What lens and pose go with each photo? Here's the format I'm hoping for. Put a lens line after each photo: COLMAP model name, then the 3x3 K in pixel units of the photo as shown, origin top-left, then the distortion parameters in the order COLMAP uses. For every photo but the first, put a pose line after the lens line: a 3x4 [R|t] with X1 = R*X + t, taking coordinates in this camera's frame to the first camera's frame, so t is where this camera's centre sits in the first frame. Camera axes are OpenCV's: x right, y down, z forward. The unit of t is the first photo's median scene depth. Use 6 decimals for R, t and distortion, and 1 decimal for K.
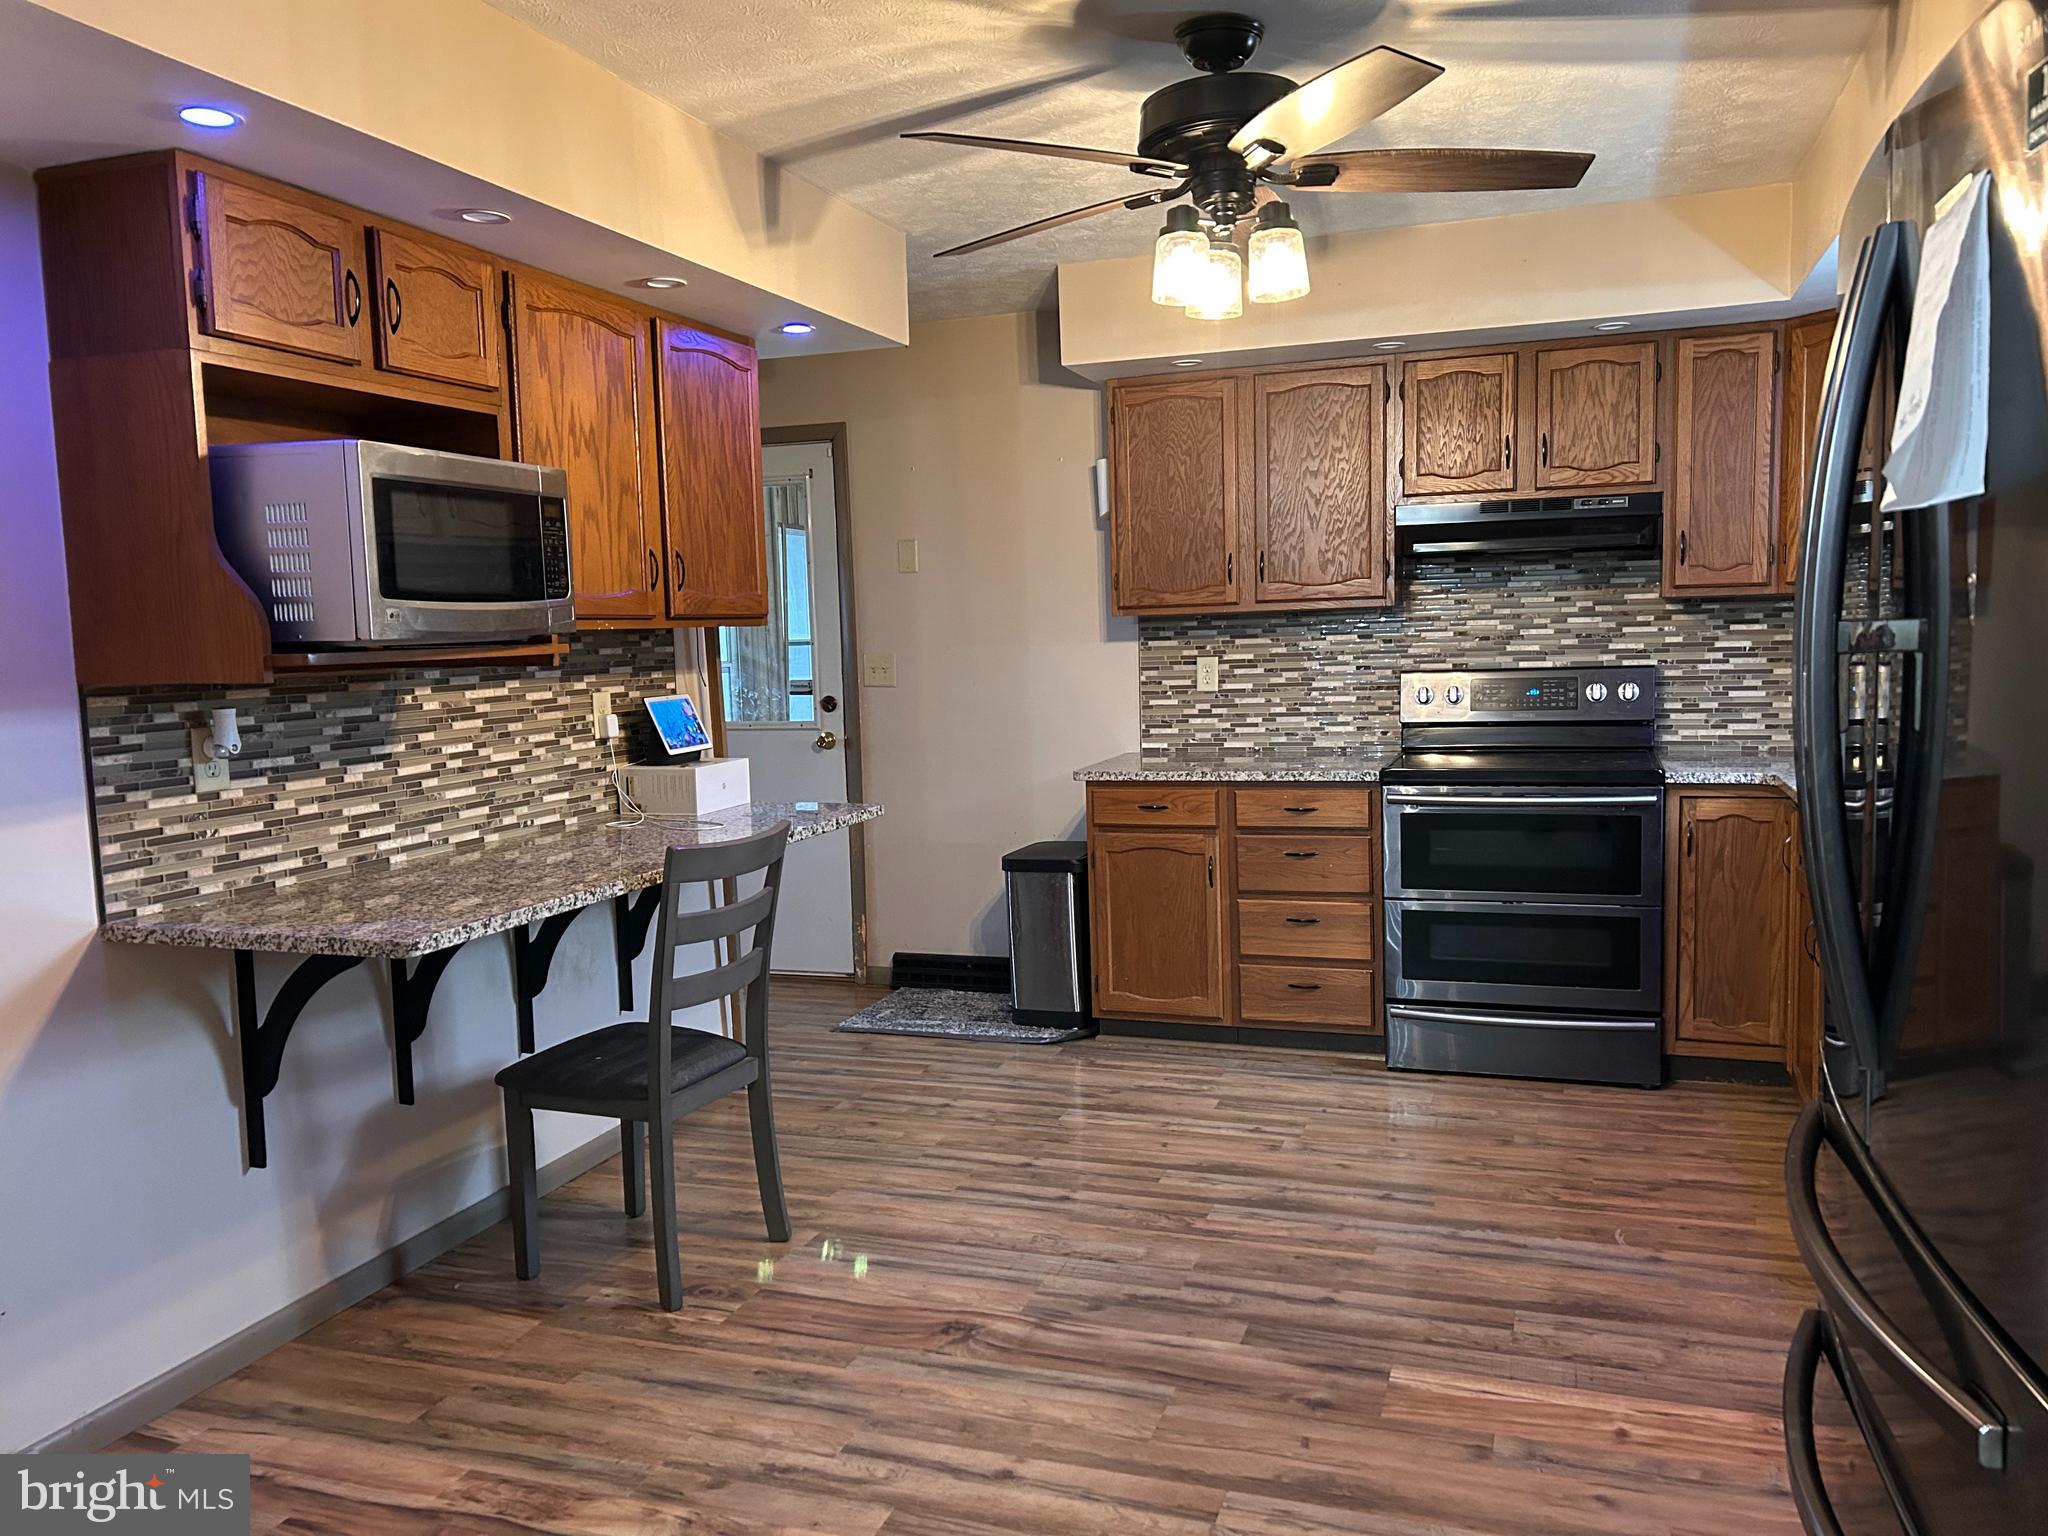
lens RADIAL K [[1528.3, 0, 1023.5], [0, 1528.3, 776.8], [0, 0, 1]] dist [0.065883, -0.077392]
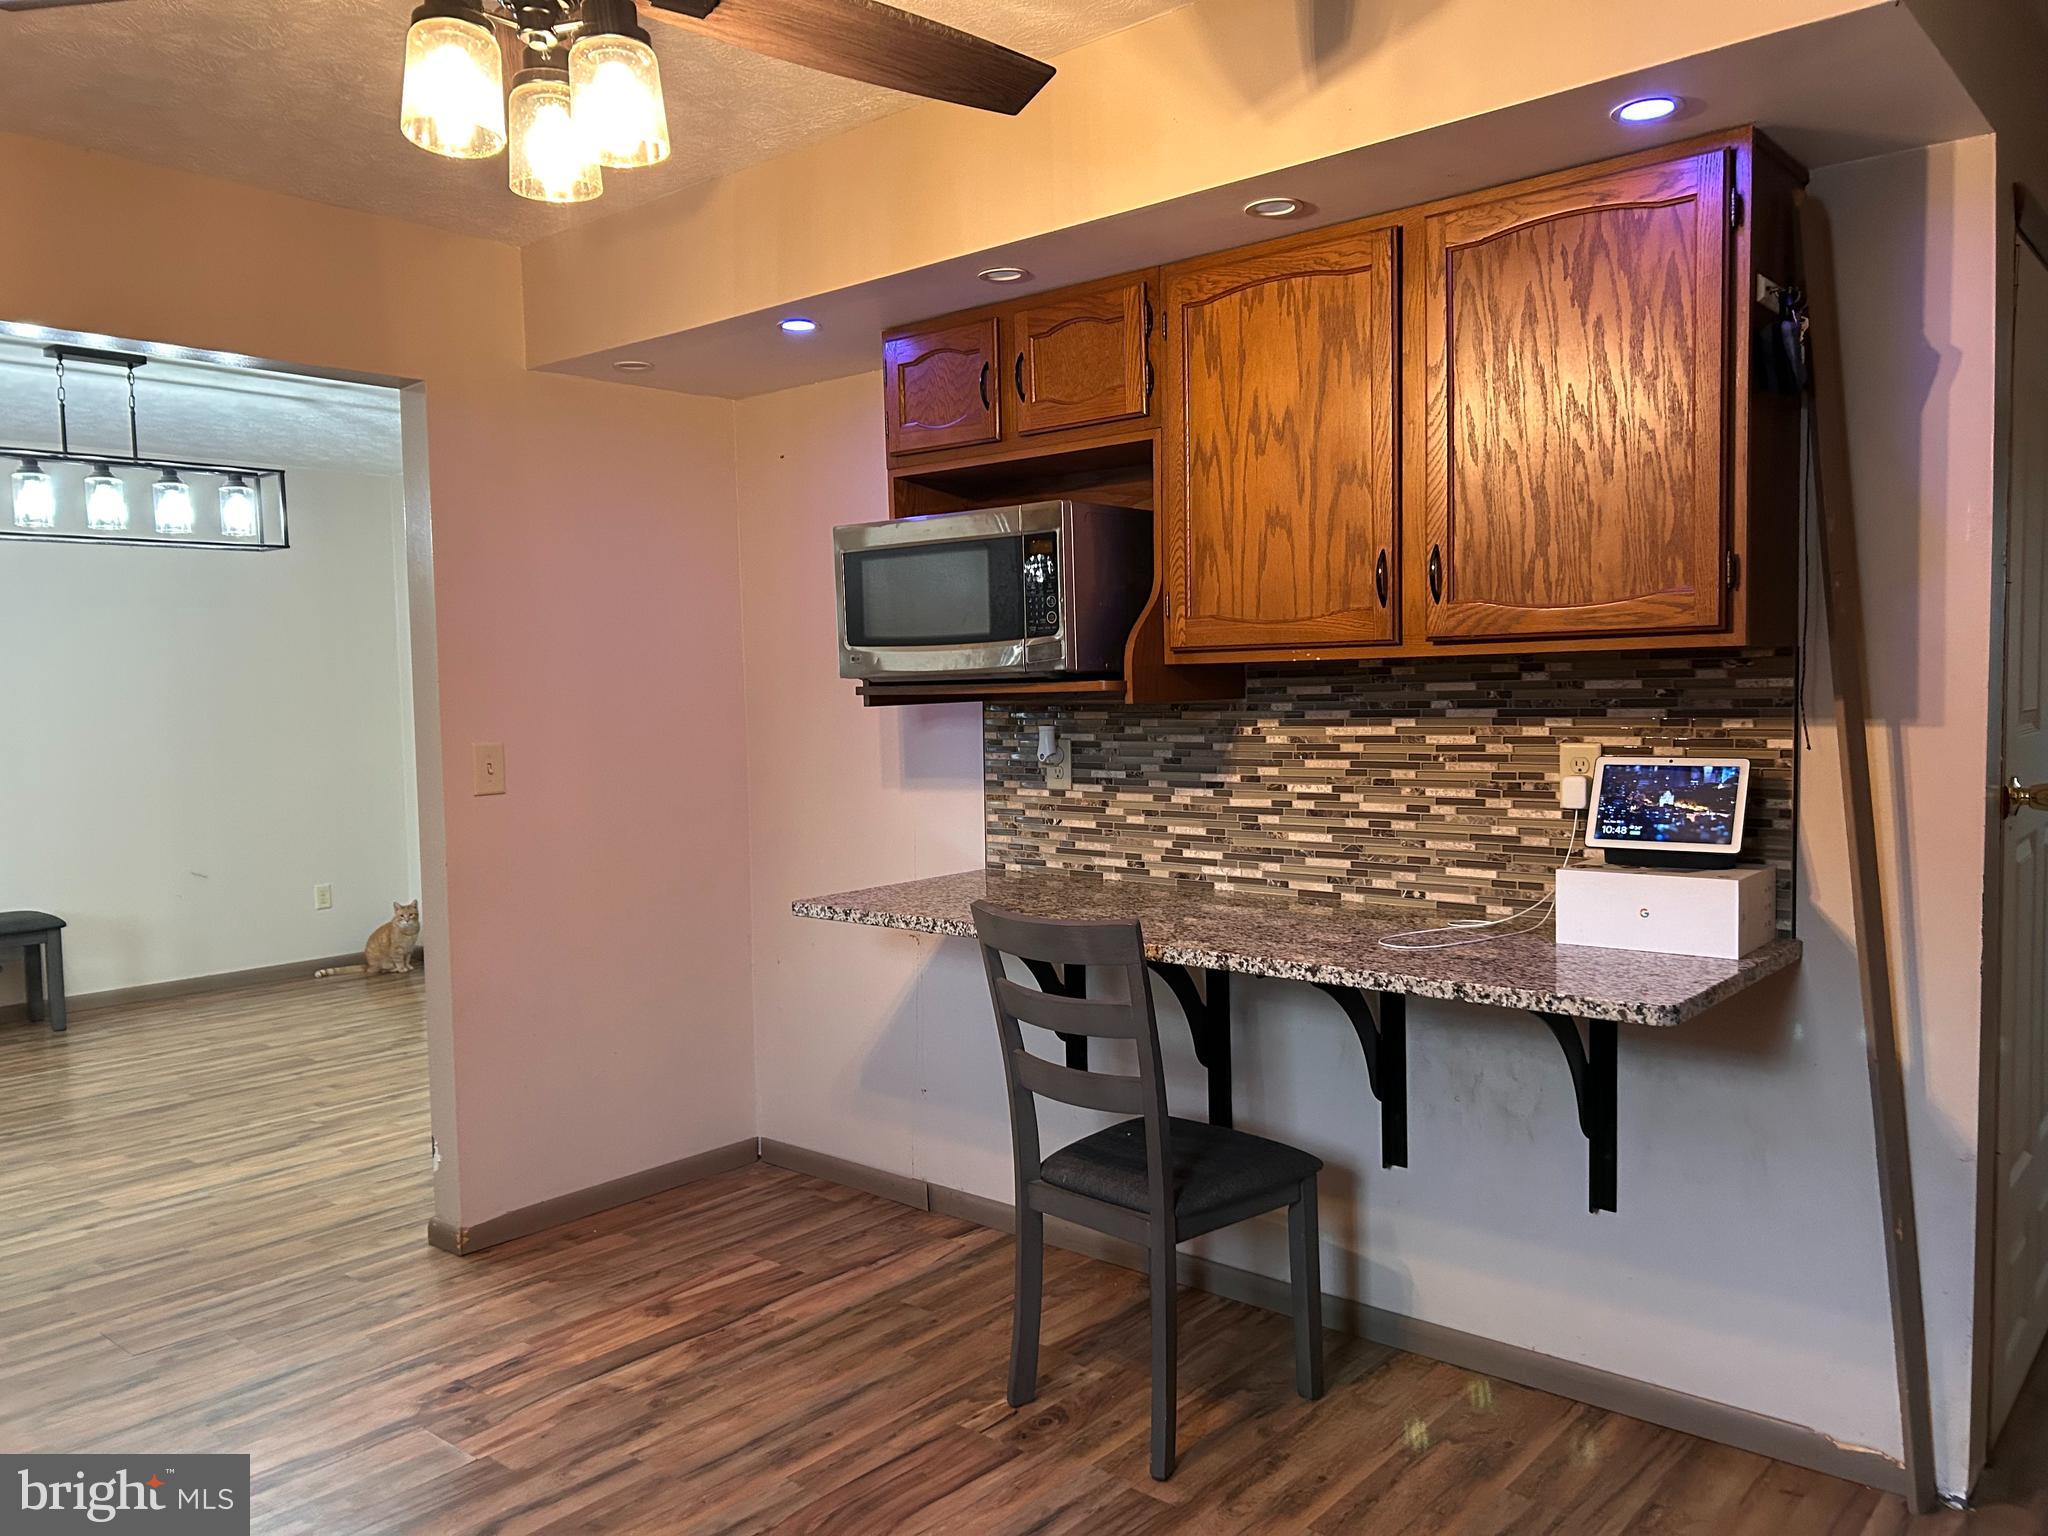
lens RADIAL K [[1528.3, 0, 1014.7], [0, 1528.3, 776.7], [0, 0, 1]] dist [0.065883, -0.077392]
pose [[-0.360252, 0.083566, -0.929104, 0.526632], [-0.069902, 0.990761, 0.116215, -0.116327], [0.930232, 0.106813, -0.351083, 1.134201]]
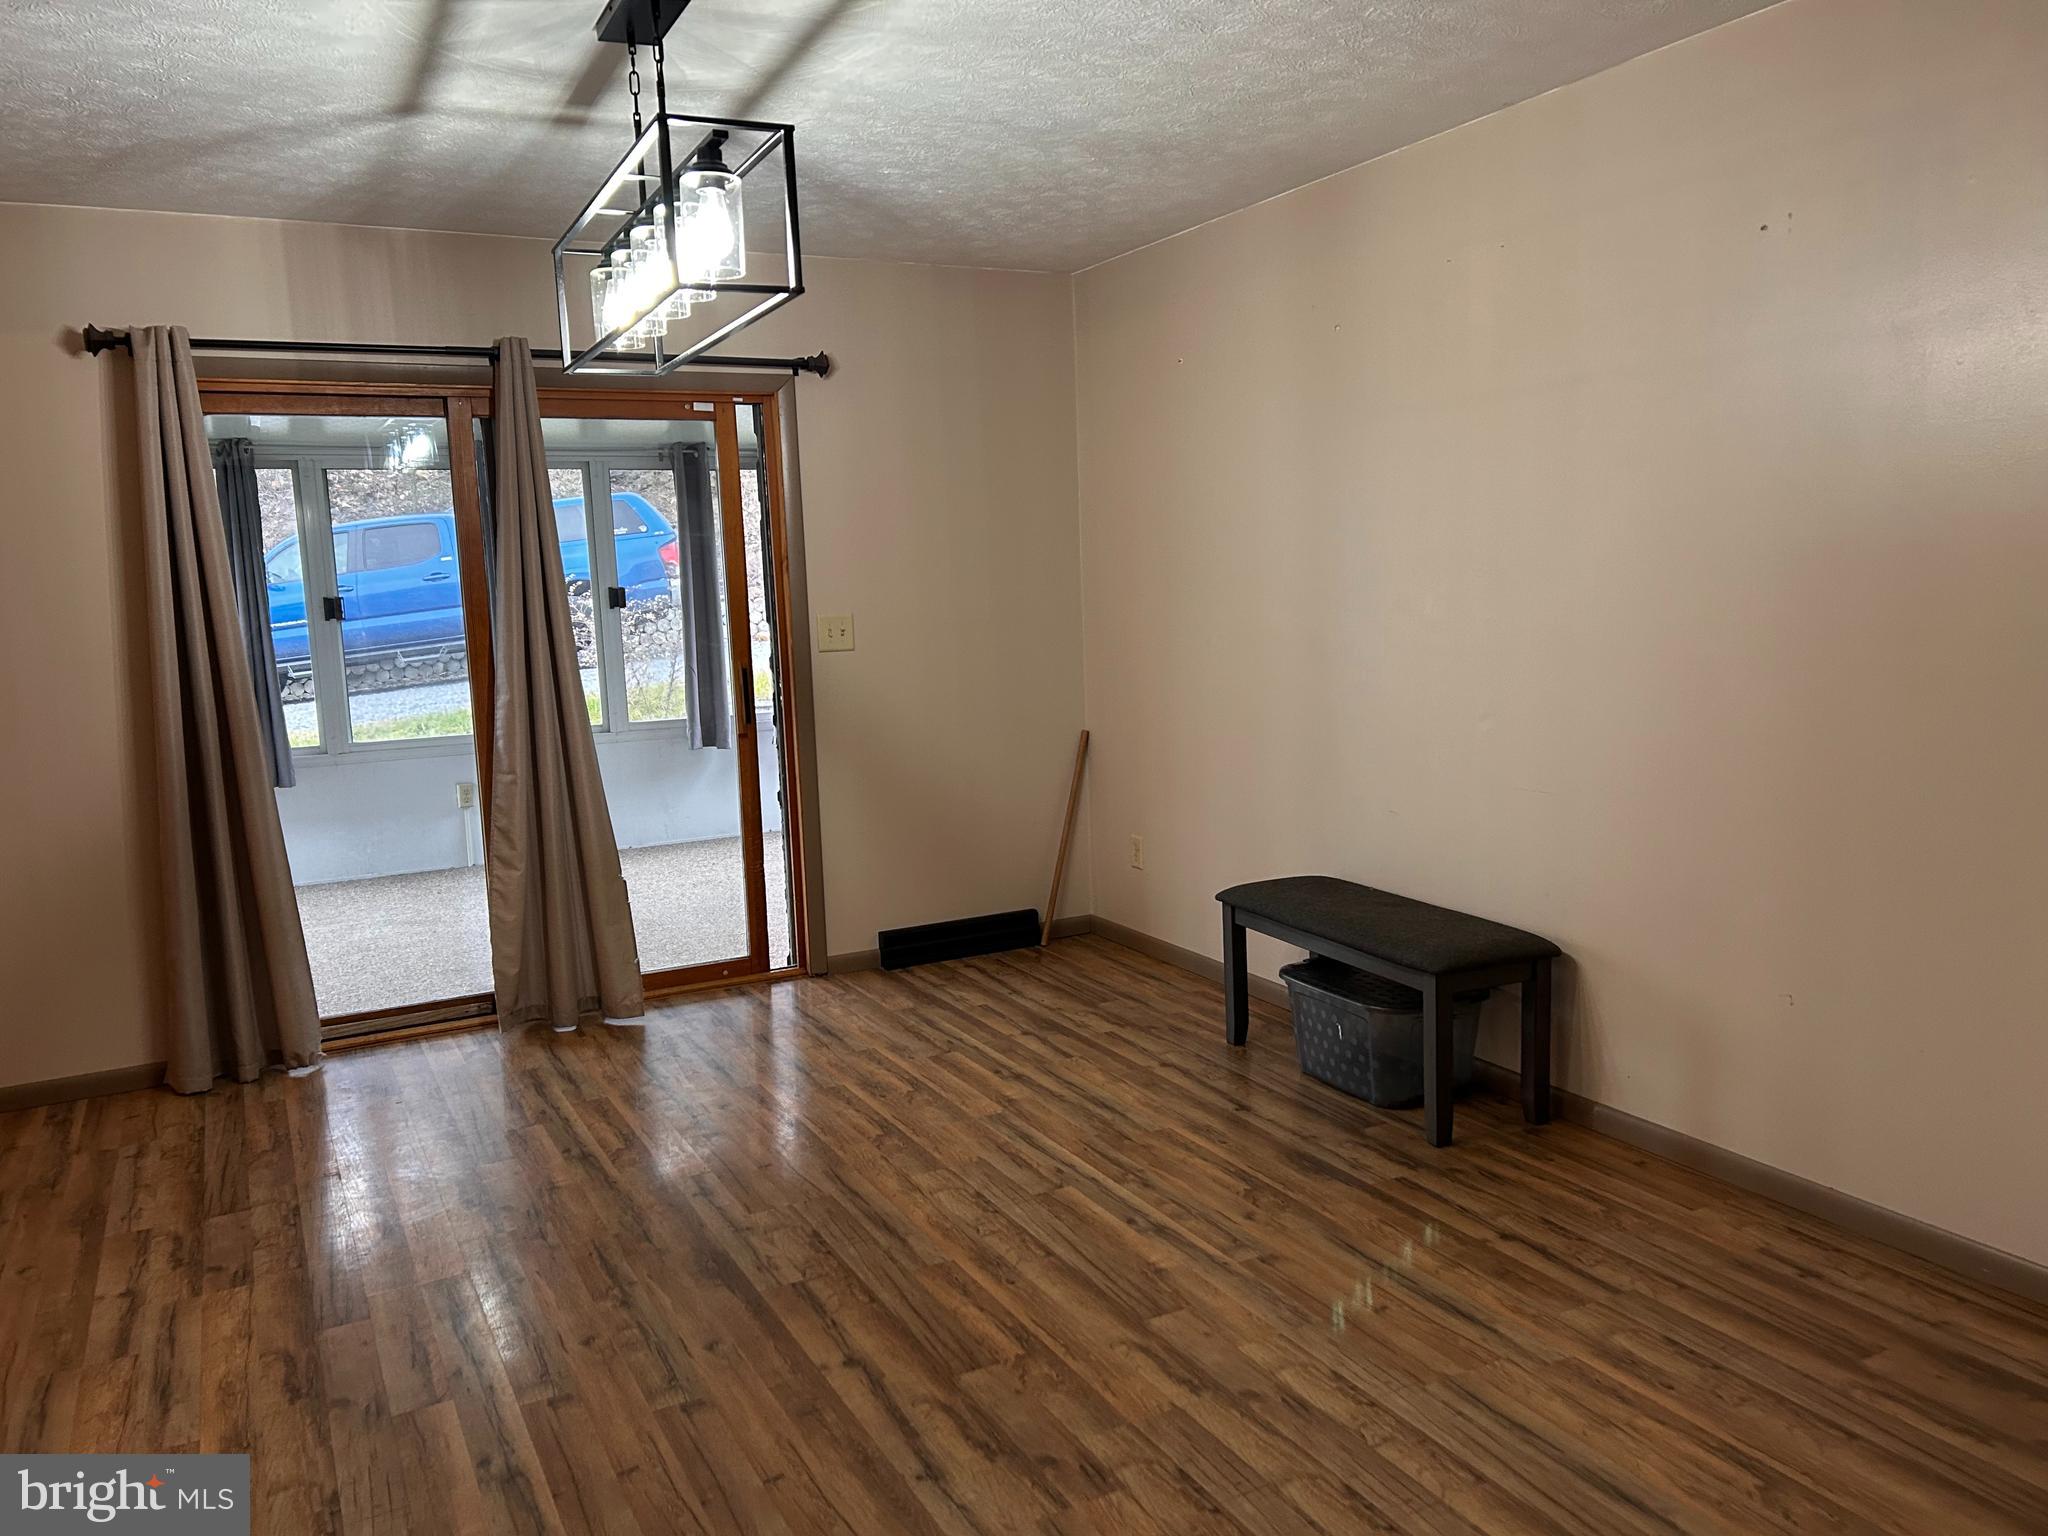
lens RADIAL K [[1528.3, 0, 1030.8], [0, 1528.3, 777.0], [0, 0, 1]] dist [0.065883, -0.077392]
pose [[-0.729097, -0.030497, 0.683730, -1.218597], [0.127797, 0.975370, 0.179782, -0.000689], [-0.672373, 0.218457, -0.707242, 0.371098]]
